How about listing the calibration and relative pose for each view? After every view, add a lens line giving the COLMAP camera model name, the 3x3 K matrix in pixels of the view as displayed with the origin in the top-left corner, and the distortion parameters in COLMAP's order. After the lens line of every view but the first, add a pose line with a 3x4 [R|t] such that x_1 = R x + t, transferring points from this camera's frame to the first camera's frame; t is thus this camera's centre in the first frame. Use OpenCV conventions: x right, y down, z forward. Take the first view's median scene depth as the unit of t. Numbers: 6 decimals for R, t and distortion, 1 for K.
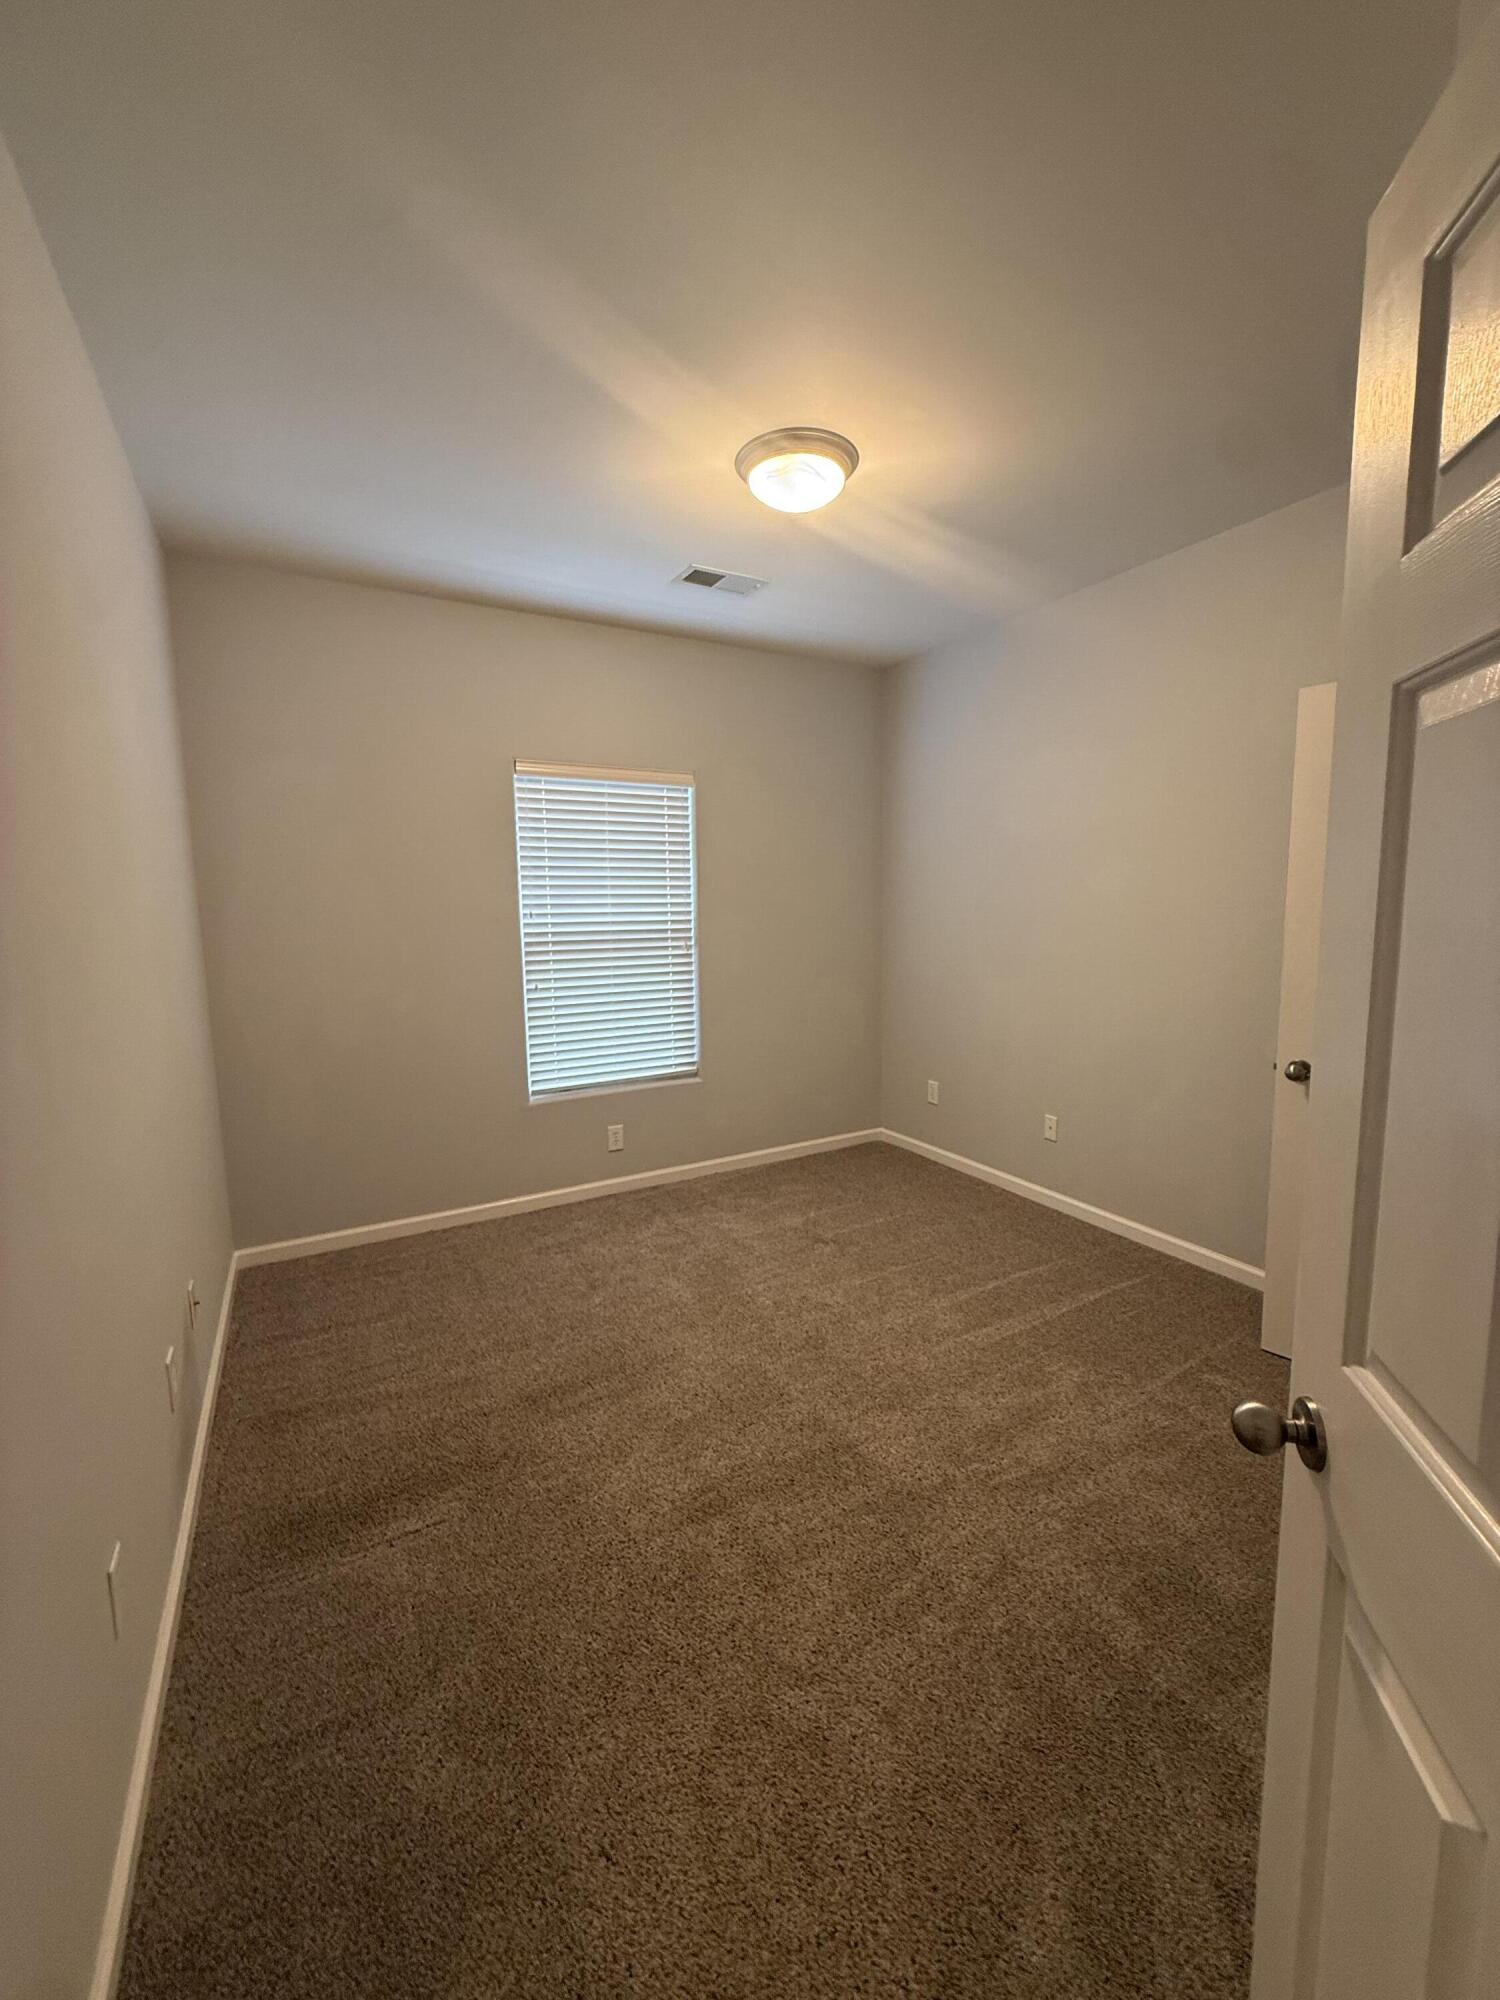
lens RADIAL K [[796.4, 0, 752.0], [0, 796.4, 1003.4], [0, 0, 1]] dist [0.000003, 0.001313]
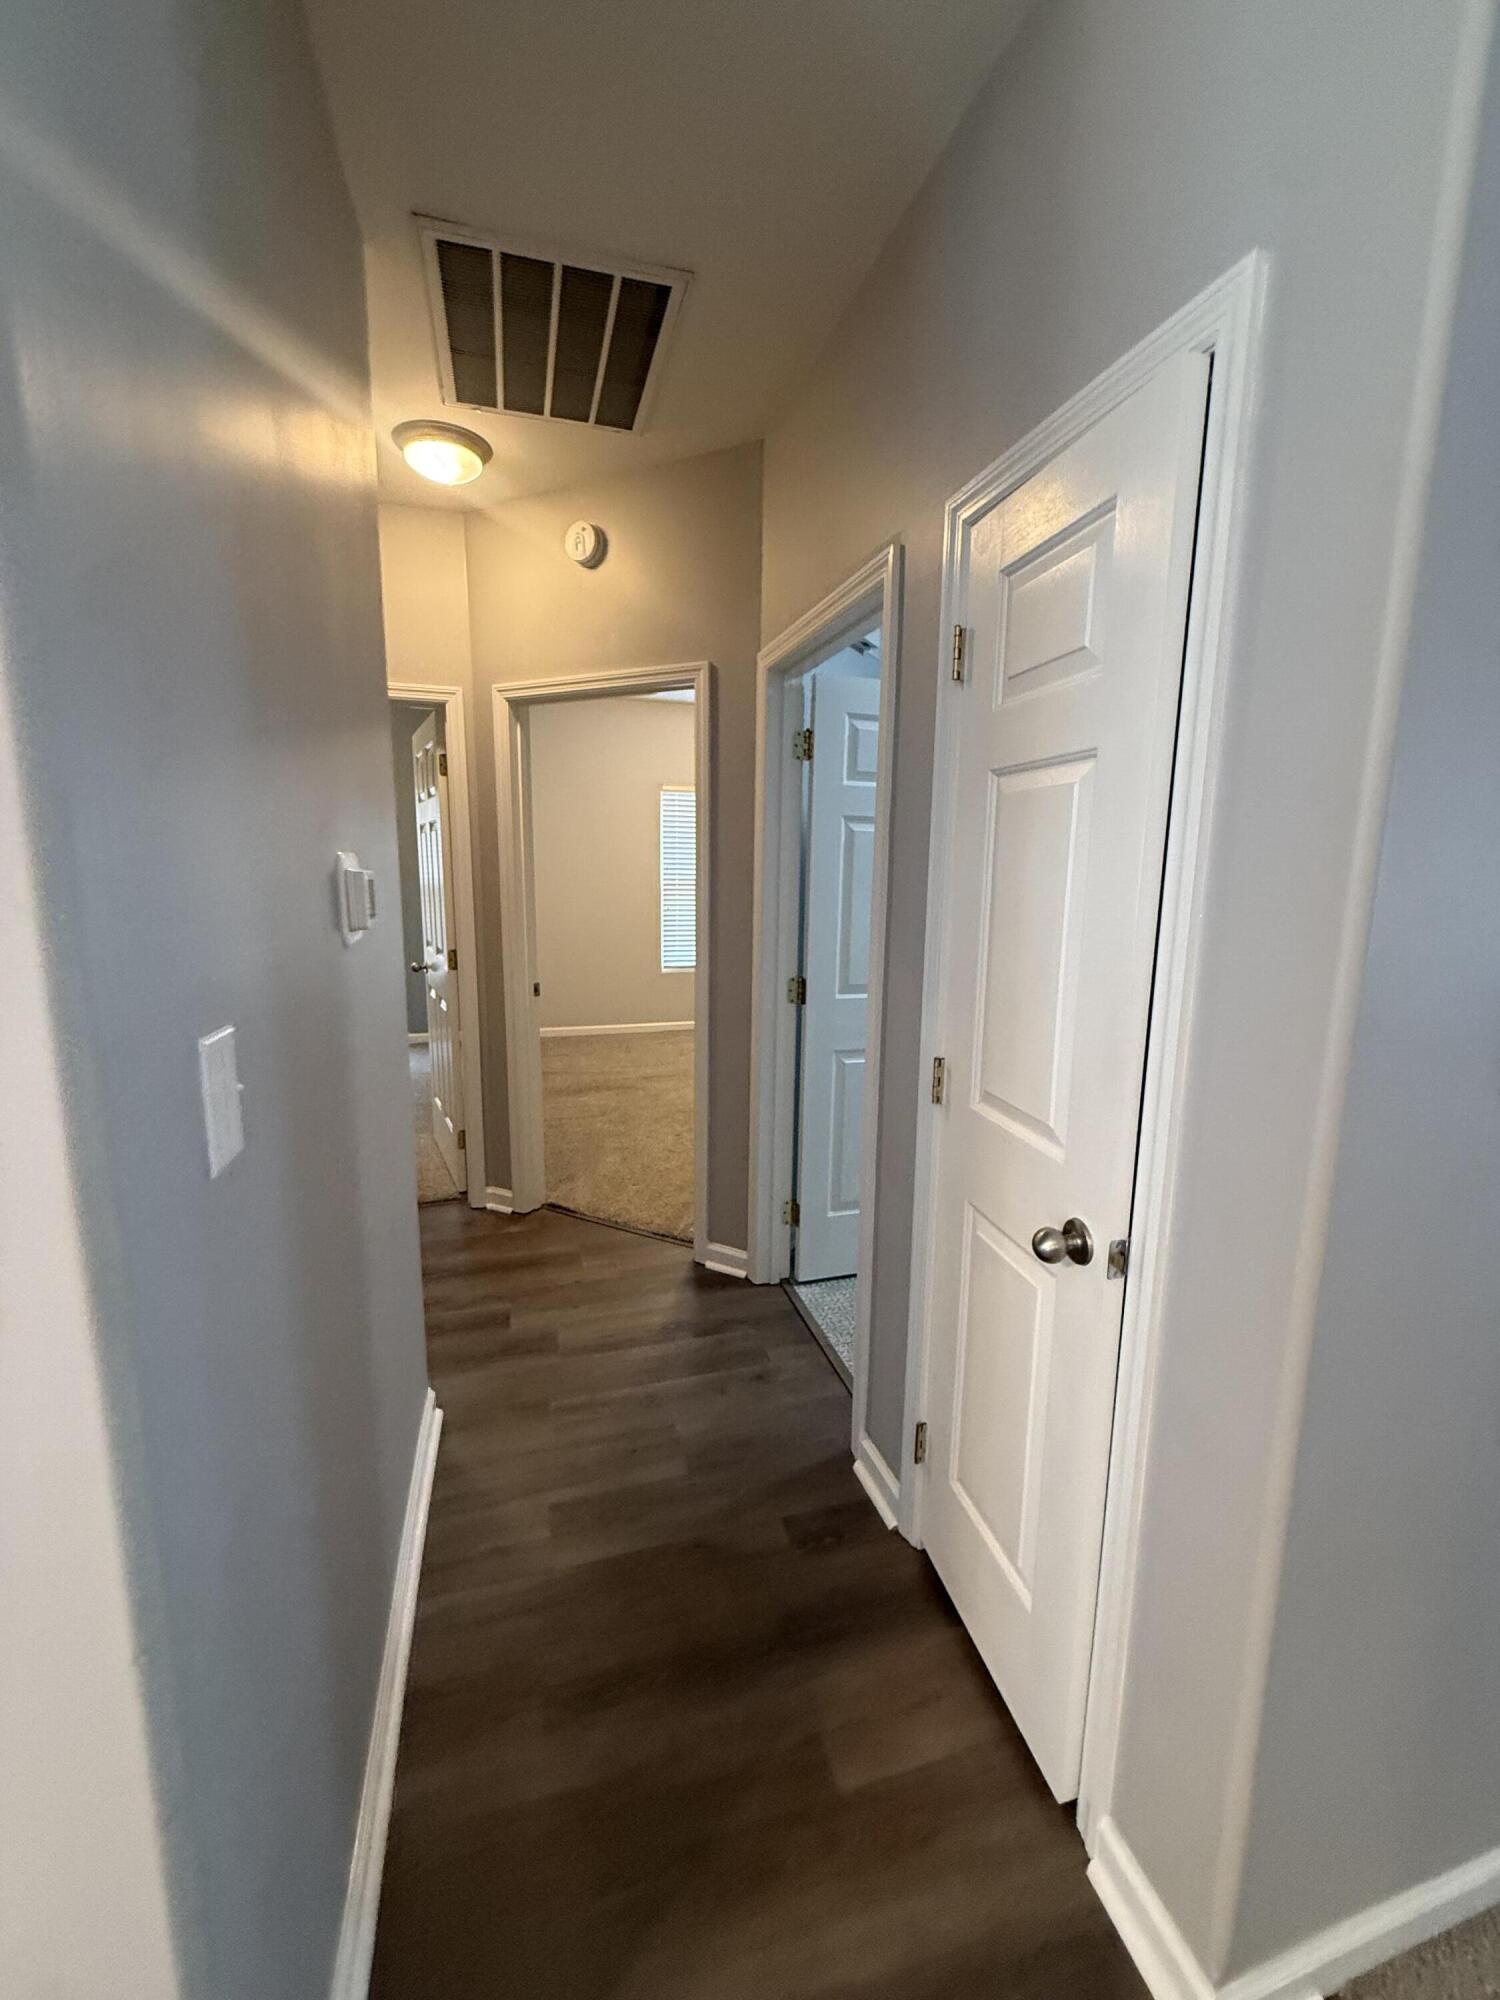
lens RADIAL K [[796.4, 0, 750.0], [0, 796.4, 995.4], [0, 0, 1]] dist [0.000003, 0.001313]
pose [[0.976258, 0.062339, -0.207447, 0.512506], [-0.052728, 0.997278, 0.051549, 0.137294], [0.210096, -0.039387, 0.976887, -1.253664]]
